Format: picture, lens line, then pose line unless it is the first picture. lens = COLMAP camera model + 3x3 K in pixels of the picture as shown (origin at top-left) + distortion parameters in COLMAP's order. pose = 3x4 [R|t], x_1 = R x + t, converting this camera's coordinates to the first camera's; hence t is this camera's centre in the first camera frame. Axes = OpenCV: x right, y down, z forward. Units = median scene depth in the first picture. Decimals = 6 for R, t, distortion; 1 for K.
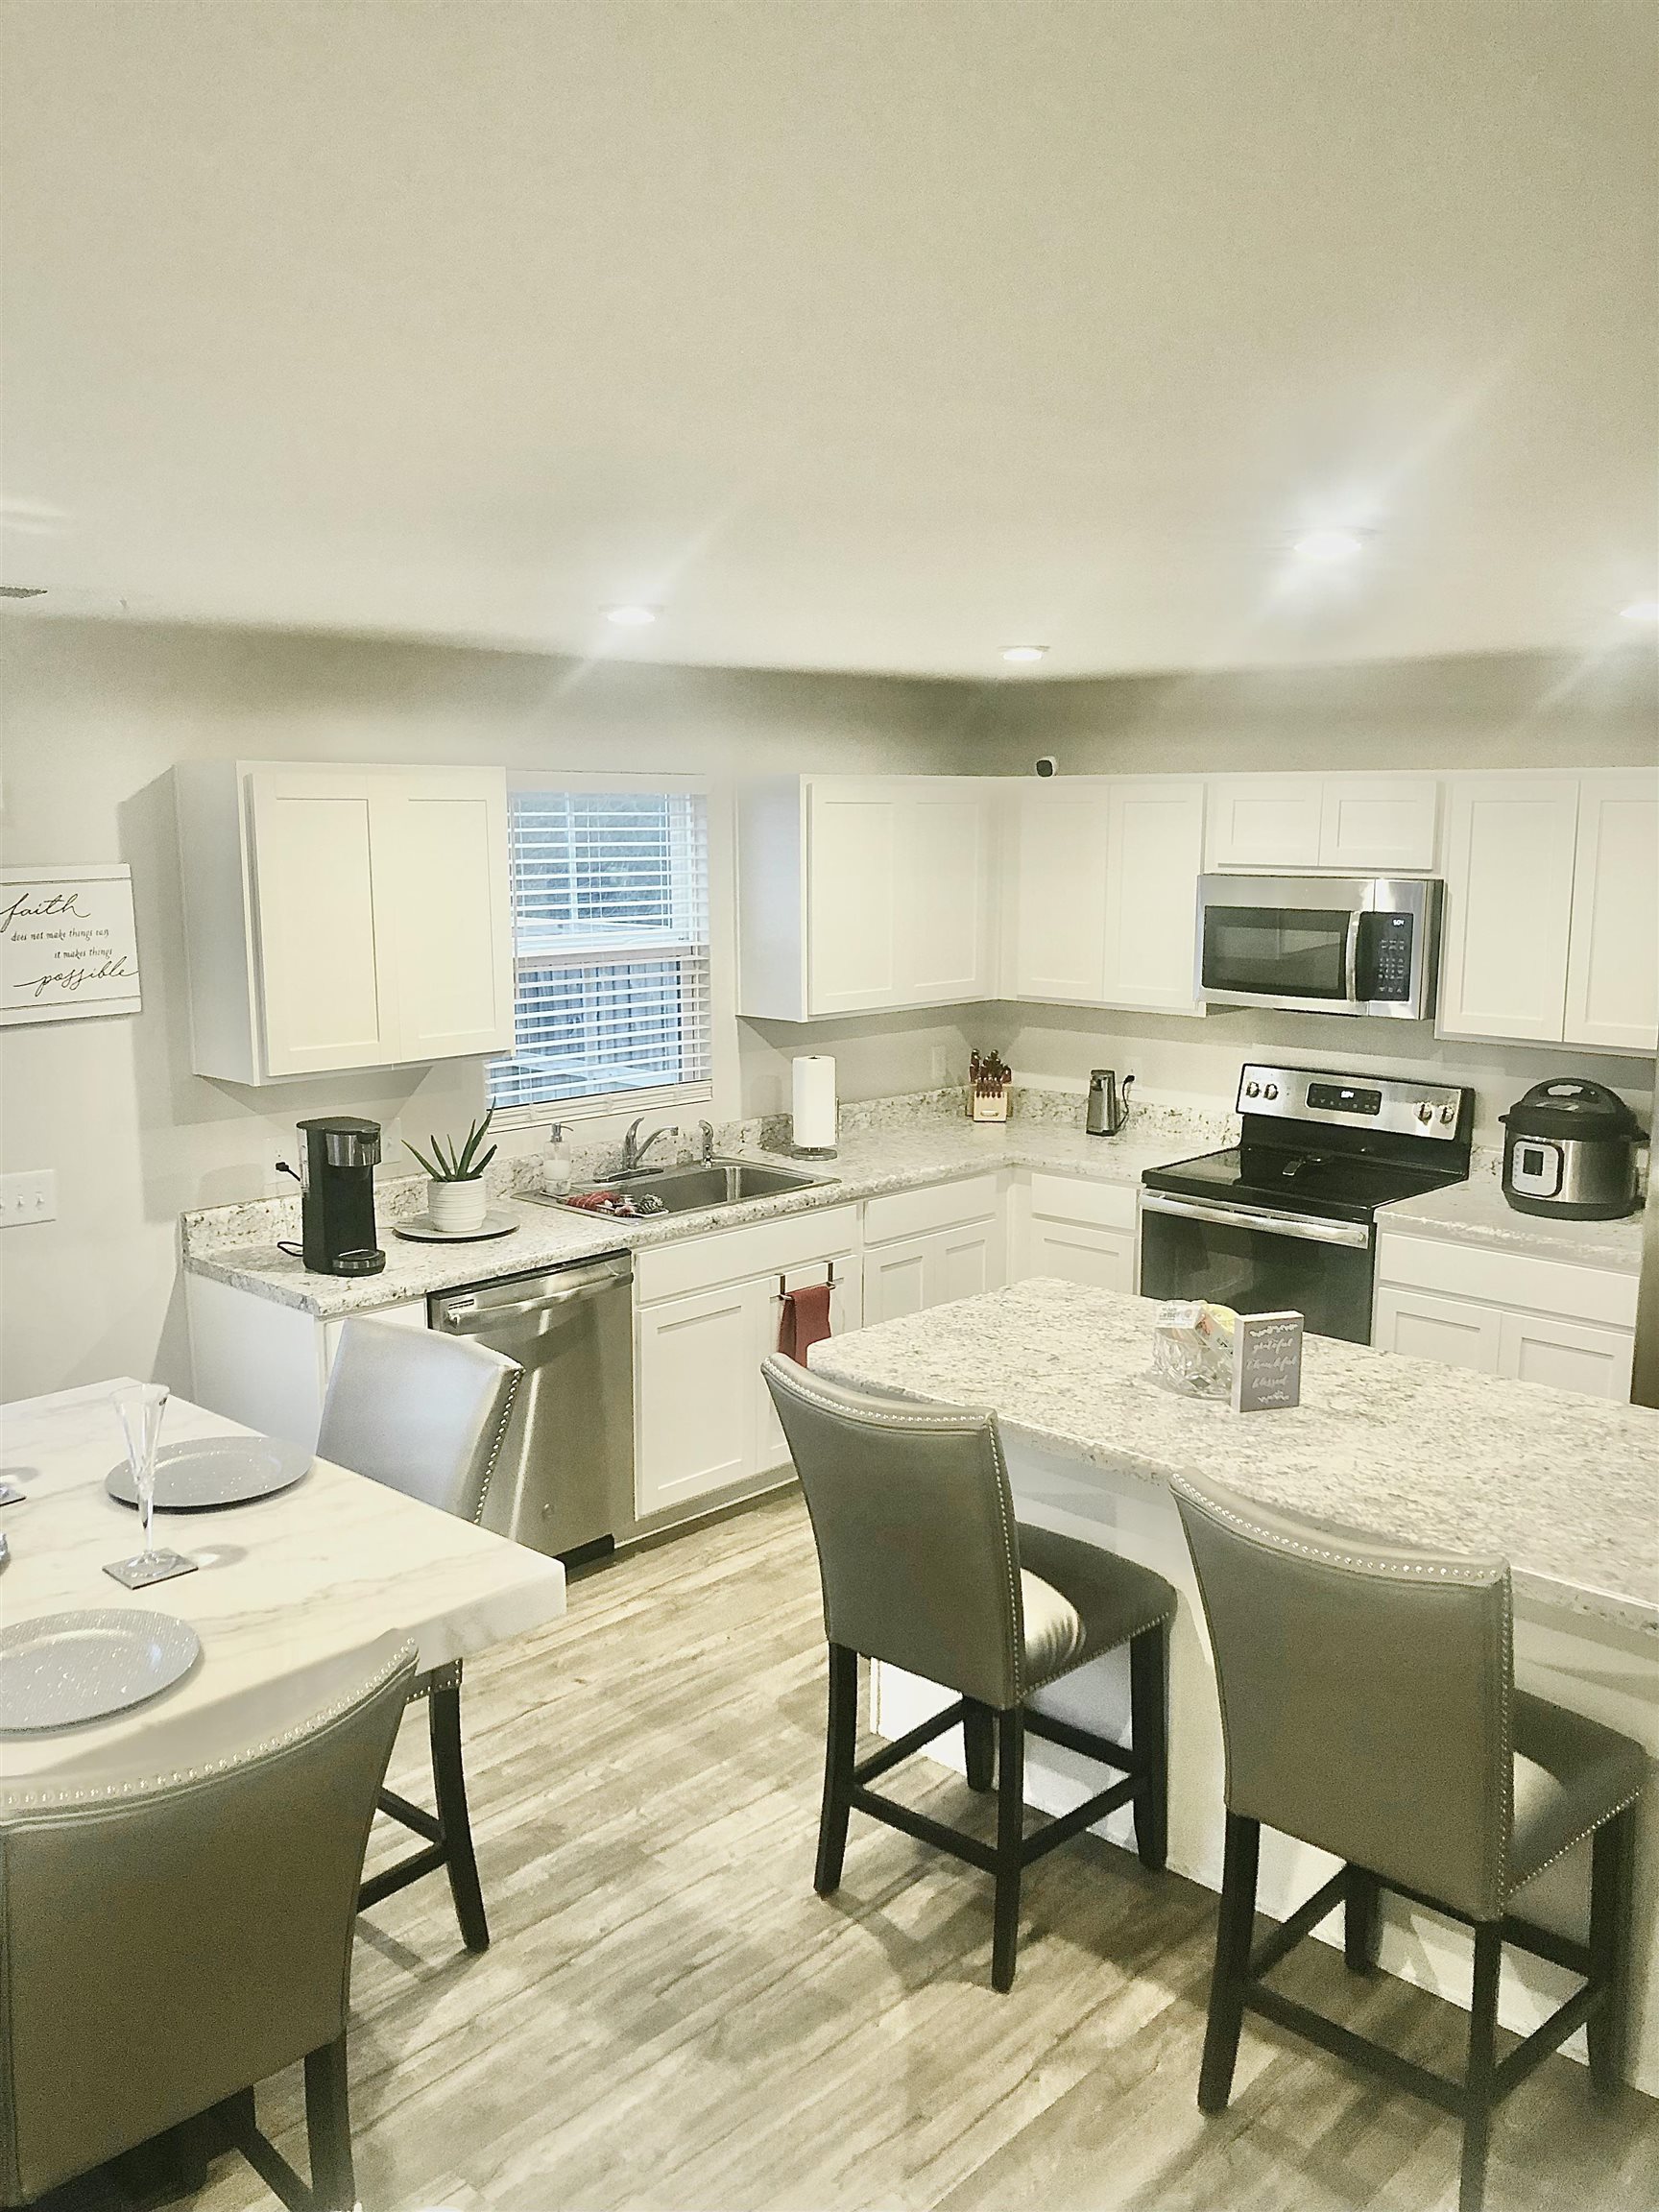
lens RADIAL K [[1786.0, 0, 829.5], [0, 1786.0, 1106.0], [0, 0, 1]] dist [-0.002642, -0.000668]
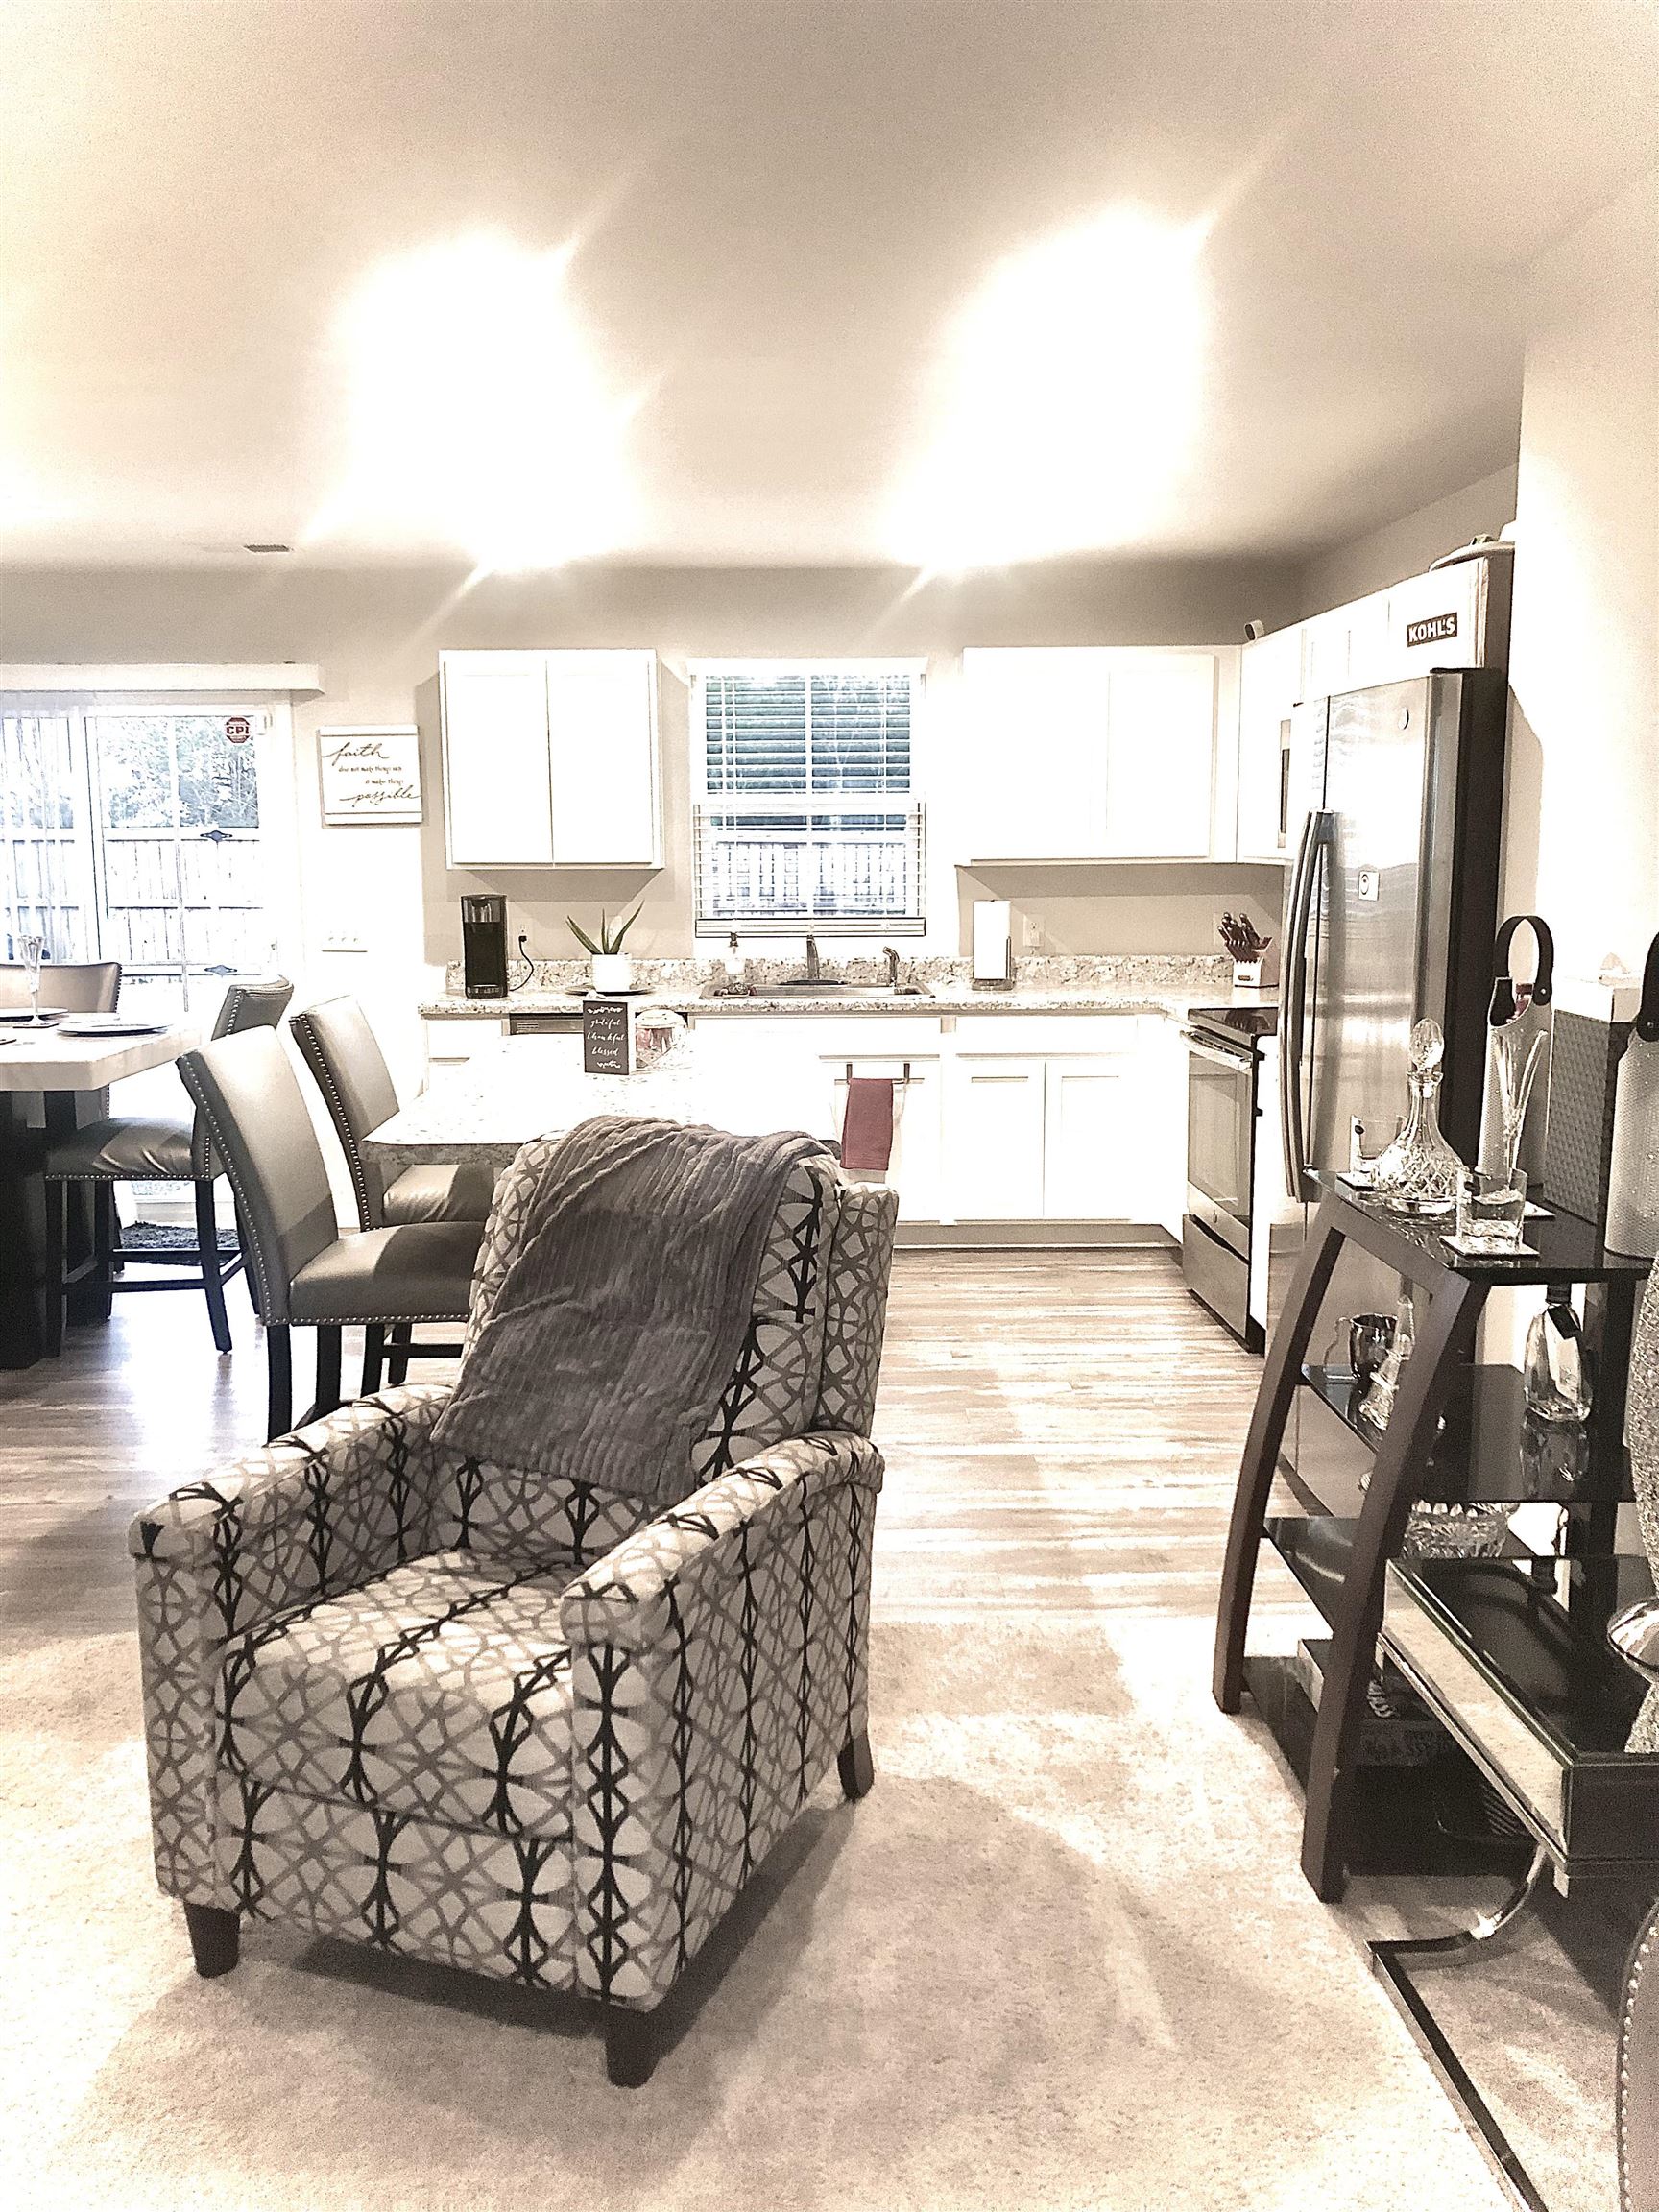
lens RADIAL K [[1786.0, 0, 829.5], [0, 1786.0, 1106.0], [0, 0, 1]] dist [-0.002642, -0.000668]
pose [[0.702678, 0.100395, -0.704390, 0.969633], [-0.108119, 0.993565, 0.033754, 0.100552], [0.703245, 0.052440, 0.709010, 0.165570]]
